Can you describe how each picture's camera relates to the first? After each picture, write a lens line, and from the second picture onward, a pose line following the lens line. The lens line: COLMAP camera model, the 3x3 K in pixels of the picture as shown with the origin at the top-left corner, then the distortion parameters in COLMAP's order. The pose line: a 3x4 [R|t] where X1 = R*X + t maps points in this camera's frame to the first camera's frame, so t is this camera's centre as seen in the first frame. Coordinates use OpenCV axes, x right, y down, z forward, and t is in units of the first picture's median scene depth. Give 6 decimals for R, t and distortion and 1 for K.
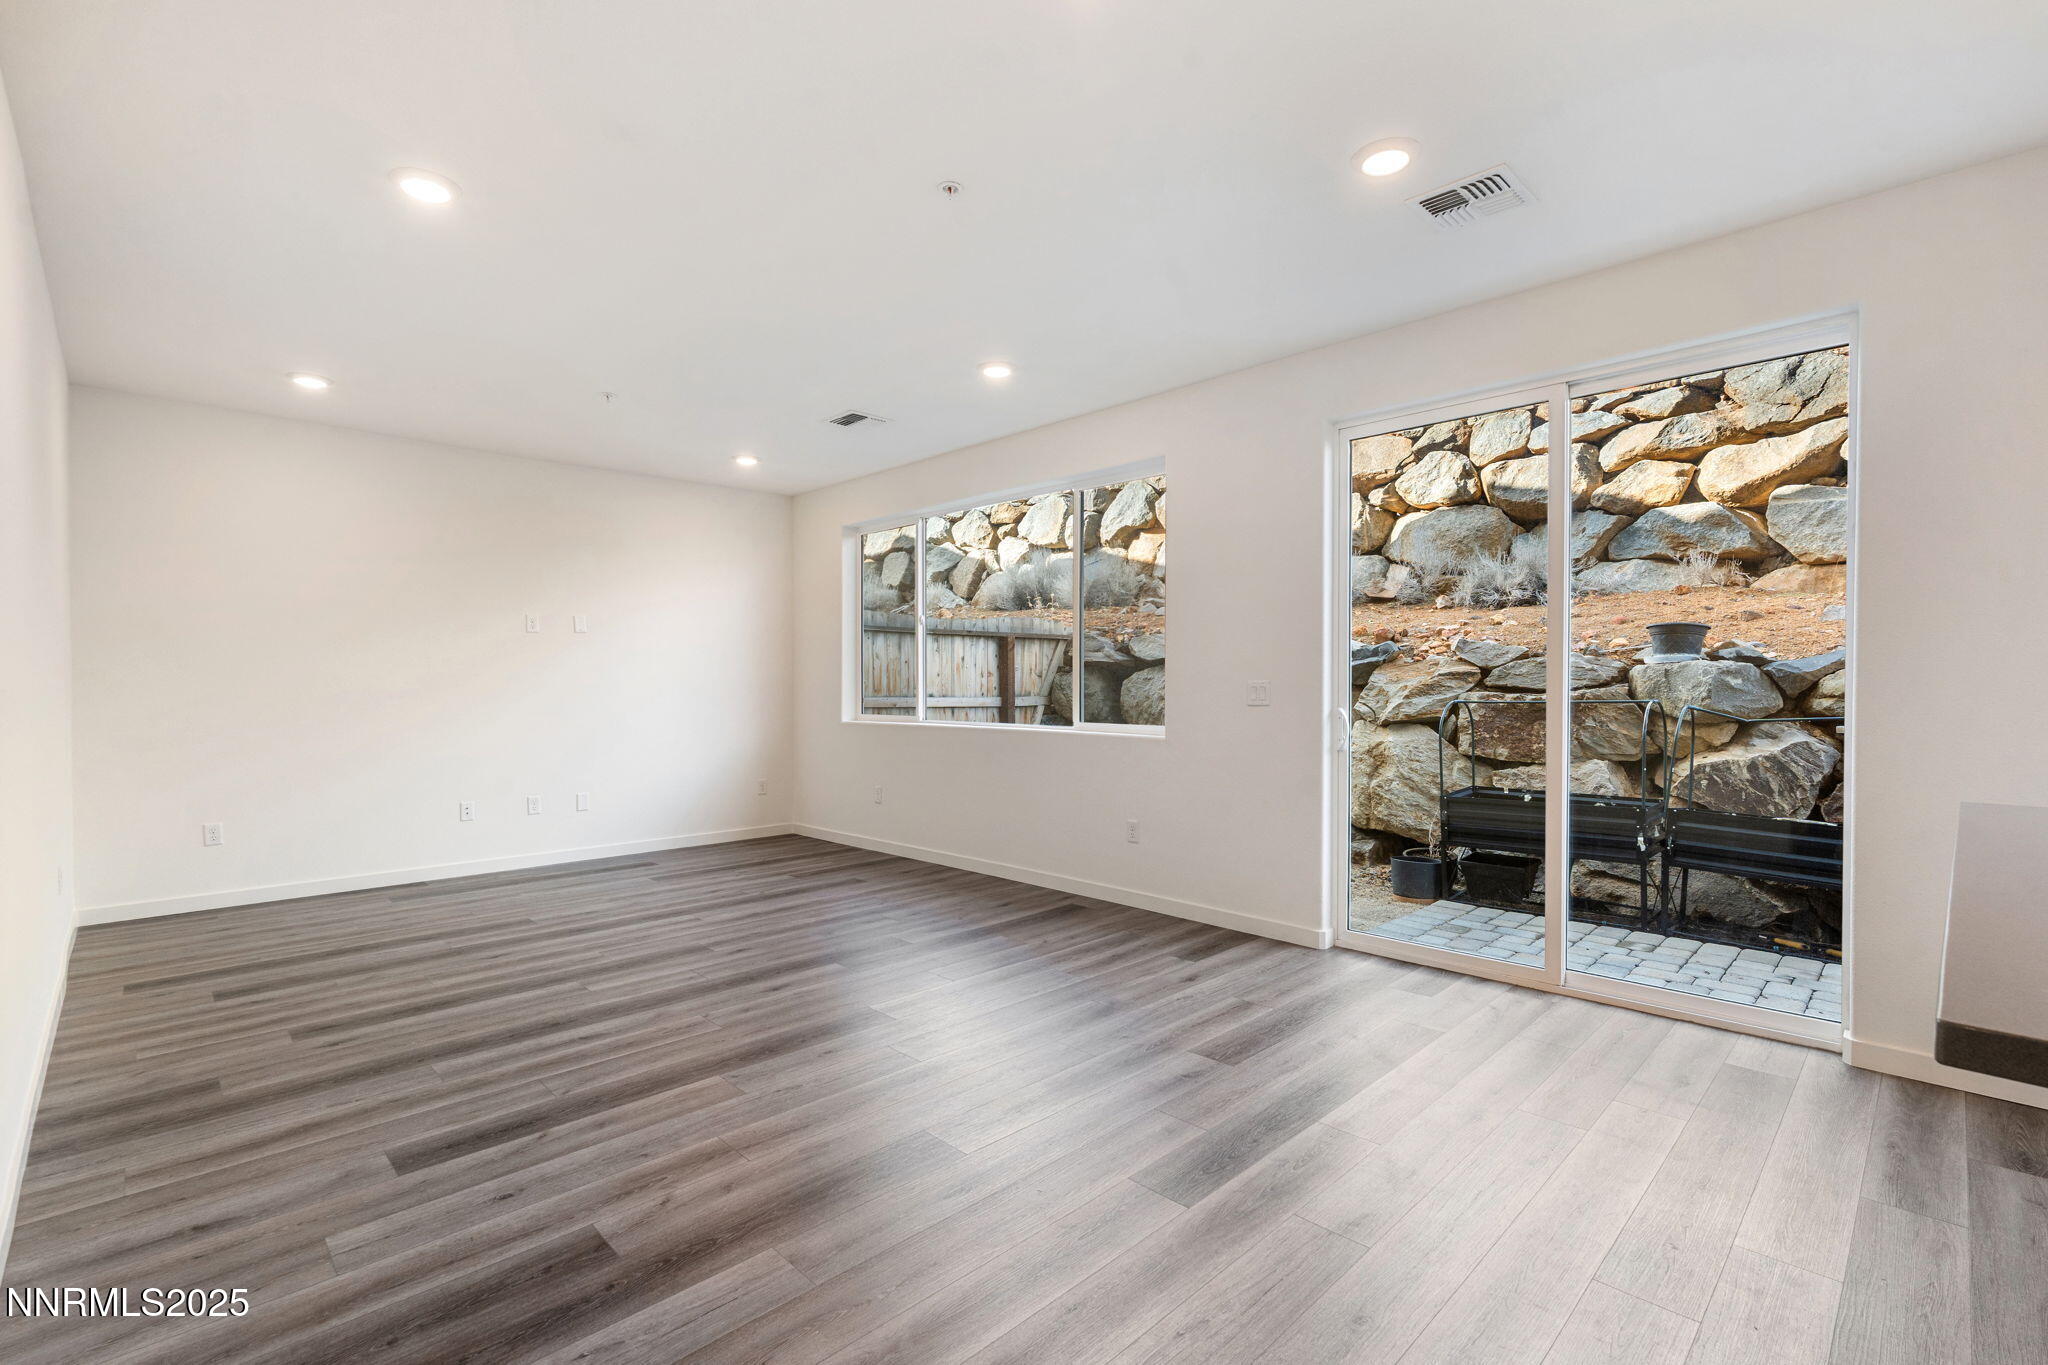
lens RADIAL K [[919.7, 0, 1013.6], [0, 919.7, 691.4], [0, 0, 1]] dist [-0.004614, 0.000021]
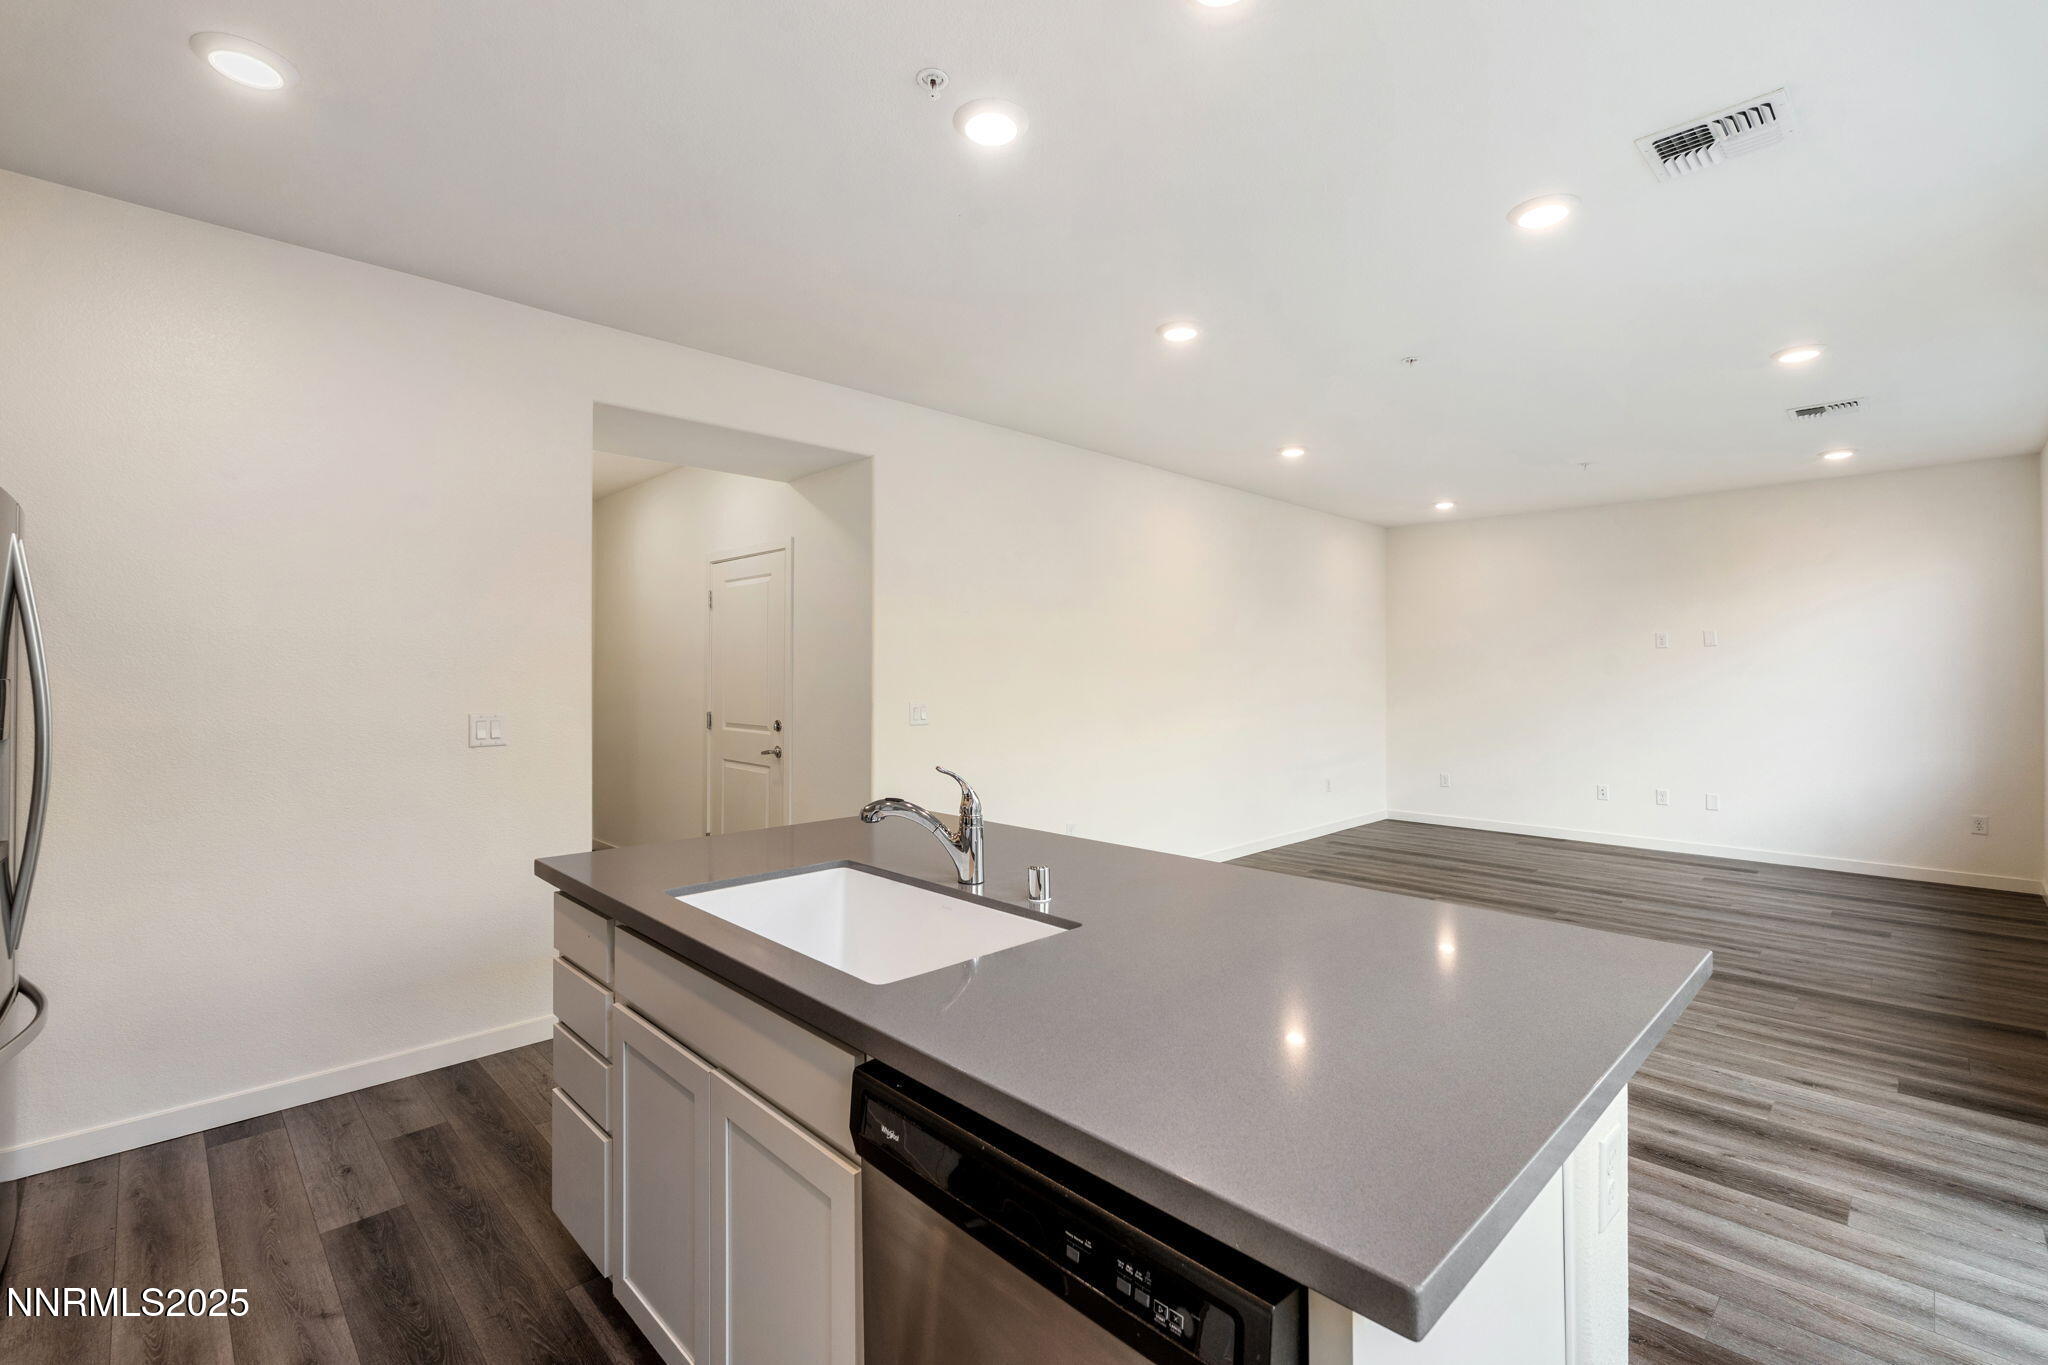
lens RADIAL K [[897.7, 0, 1019.4], [0, 897.7, 668.0], [0, 0, 1]] dist [-0.003174, -0.000286]
pose [[0.004191, -0.003001, -0.999987, 0.745165], [-0.009518, 0.999950, -0.003040, -0.034489], [0.999946, 0.009530, 0.004163, 0.223488]]
